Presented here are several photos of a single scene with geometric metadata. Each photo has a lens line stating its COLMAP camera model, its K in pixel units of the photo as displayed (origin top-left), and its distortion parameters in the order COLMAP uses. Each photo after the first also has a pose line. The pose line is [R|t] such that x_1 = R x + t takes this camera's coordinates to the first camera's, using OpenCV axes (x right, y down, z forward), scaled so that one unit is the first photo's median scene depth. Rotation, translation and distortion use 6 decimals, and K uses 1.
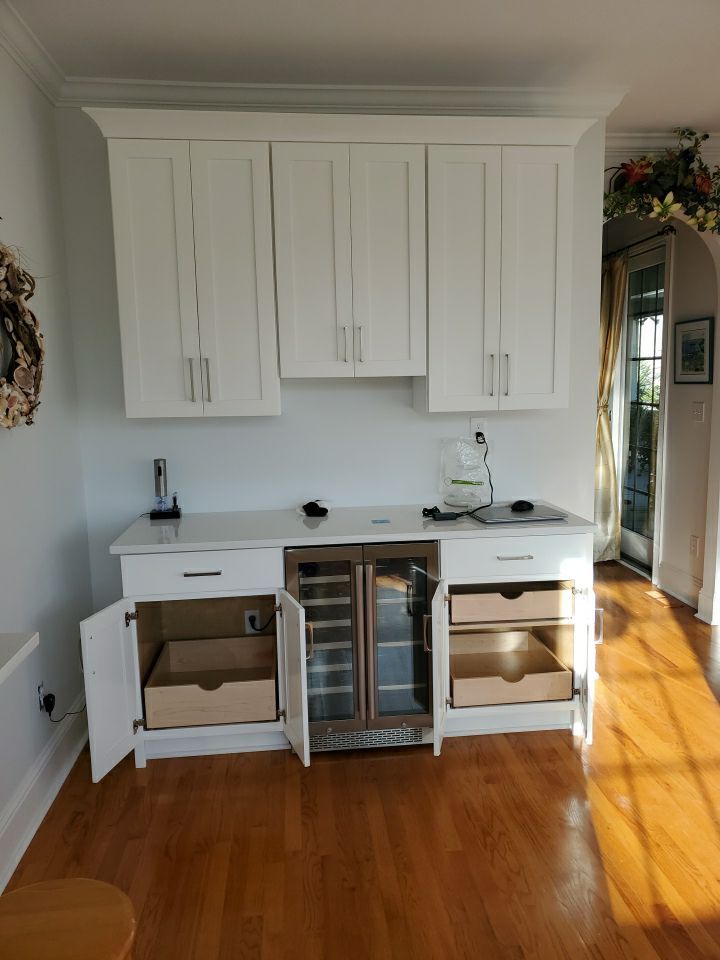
lens RADIAL K [[730.9, 0, 360.0], [0, 730.9, 480.0], [0, 0, 1]] dist [0.064517, -0.053060]
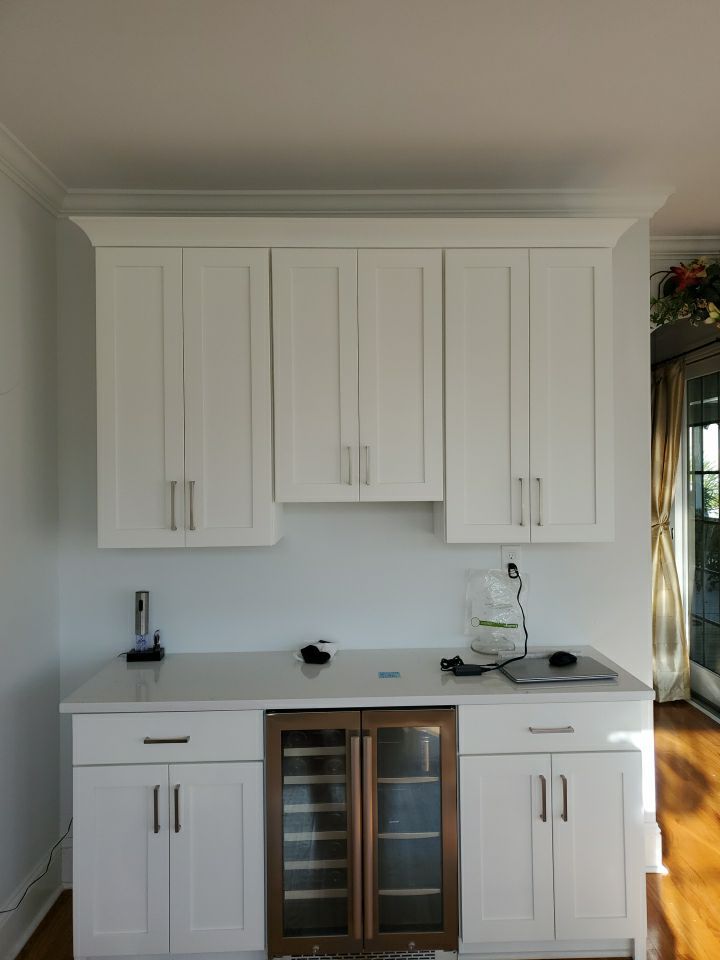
lens RADIAL K [[730.9, 0, 360.0], [0, 730.9, 480.0], [0, 0, 1]] dist [0.064517, -0.053060]
pose [[0.996946, 0.008066, -0.077682, 0.054032], [-0.018448, 0.990828, -0.133863, -0.046594], [0.075890, 0.134887, 0.987951, 0.128709]]
